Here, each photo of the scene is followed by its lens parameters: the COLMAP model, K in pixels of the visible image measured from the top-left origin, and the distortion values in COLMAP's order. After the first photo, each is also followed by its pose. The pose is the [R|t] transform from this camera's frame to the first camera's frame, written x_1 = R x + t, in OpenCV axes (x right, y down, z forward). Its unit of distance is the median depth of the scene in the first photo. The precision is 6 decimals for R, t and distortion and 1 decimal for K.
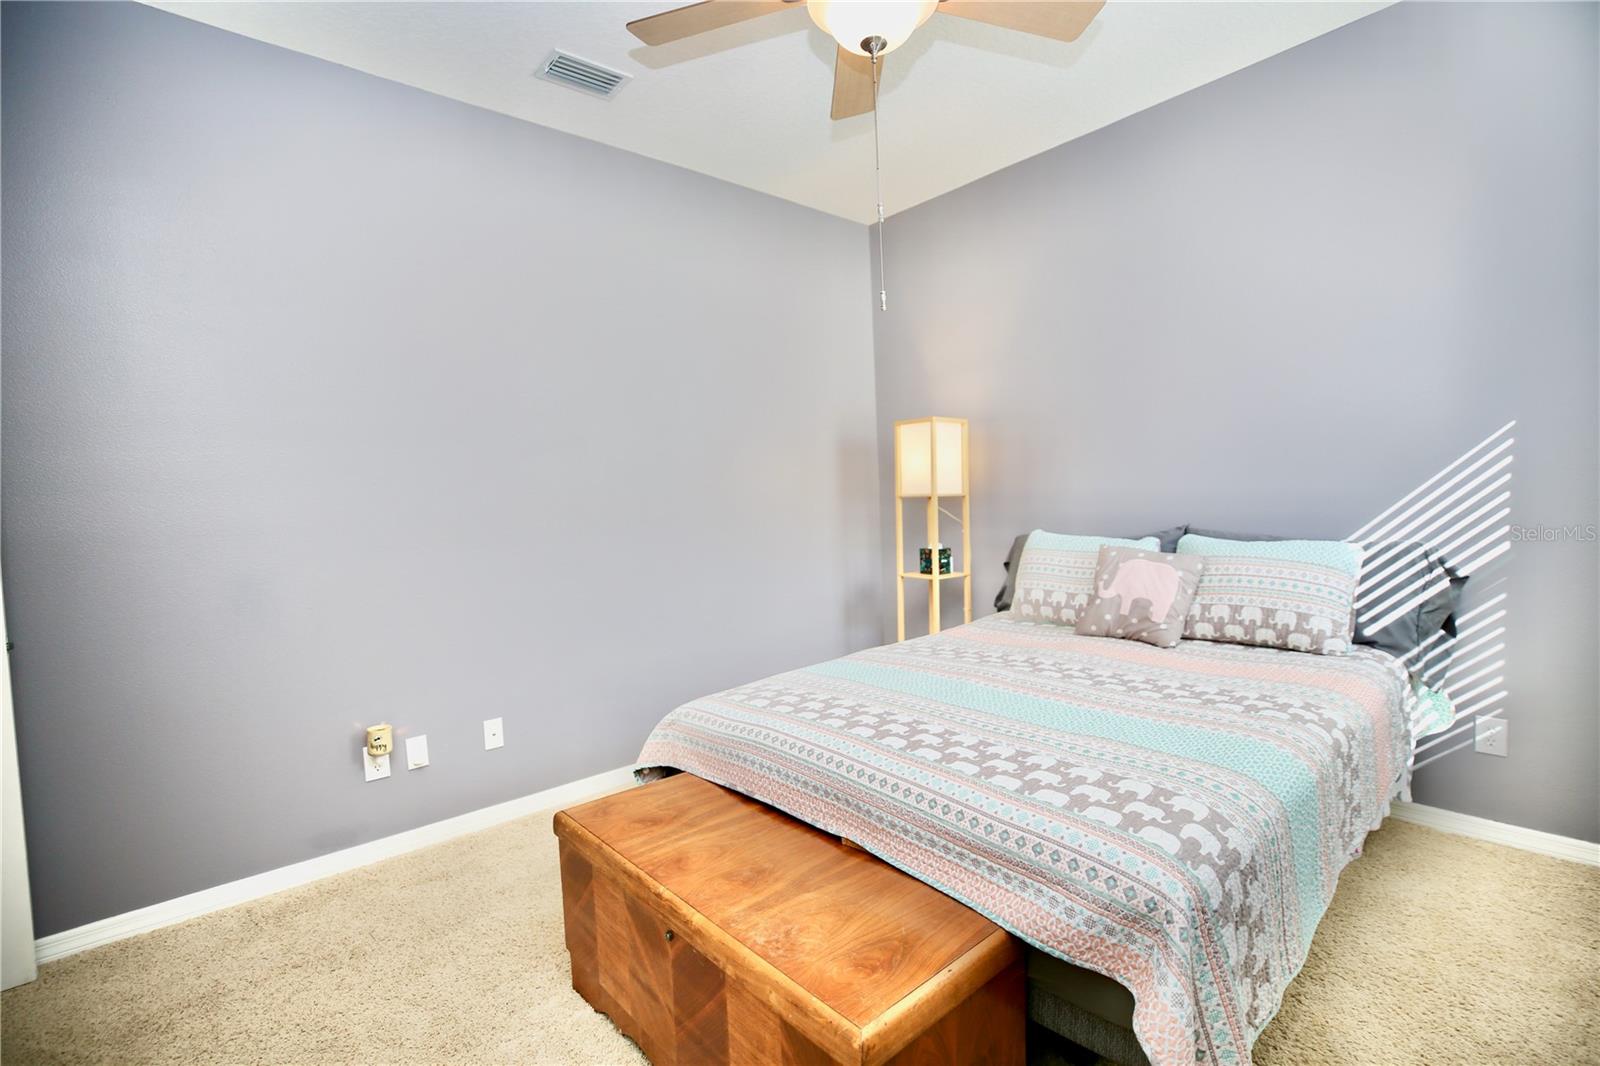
lens RADIAL K [[726.3, 0, 803.8], [0, 726.3, 528.3], [0, 0, 1]] dist [-0.046282, 0.013558]
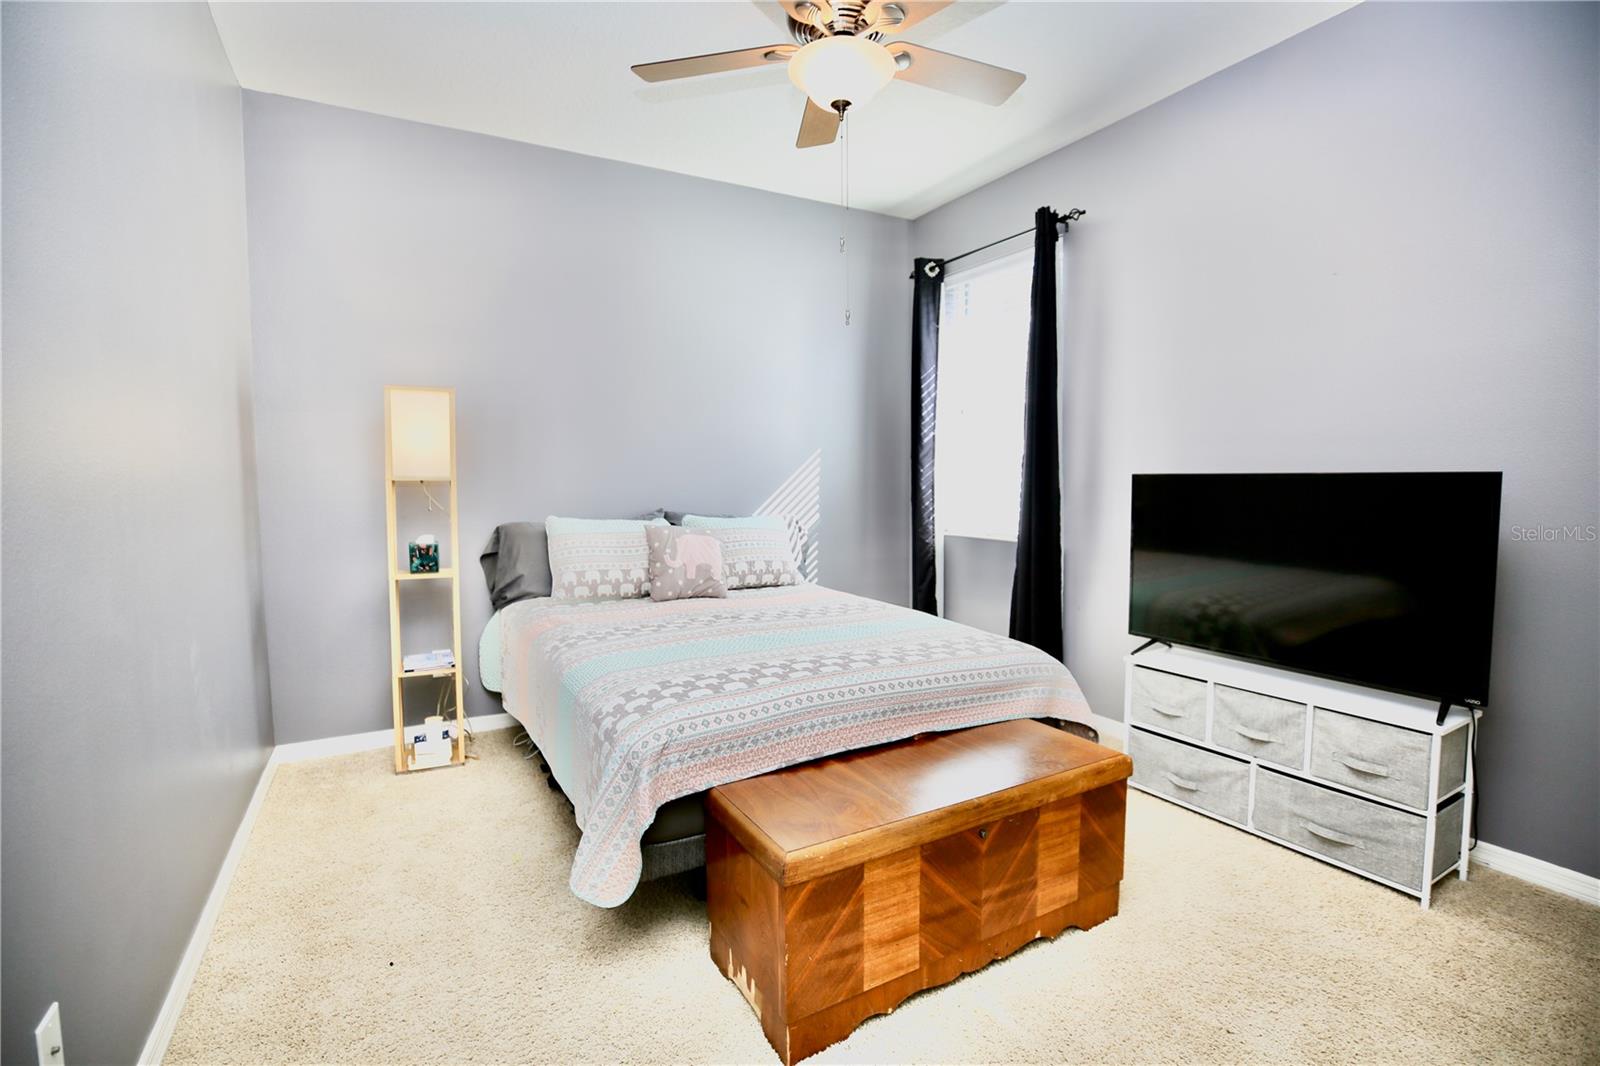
lens RADIAL K [[726.3, 0, 803.8], [0, 726.3, 528.3], [0, 0, 1]] dist [-0.046282, 0.013558]
pose [[0.201069, -0.028719, 0.979156, -0.823610], [0.034765, 0.999150, 0.022167, 0.012220], [-0.978960, 0.029584, 0.201896, 0.603674]]
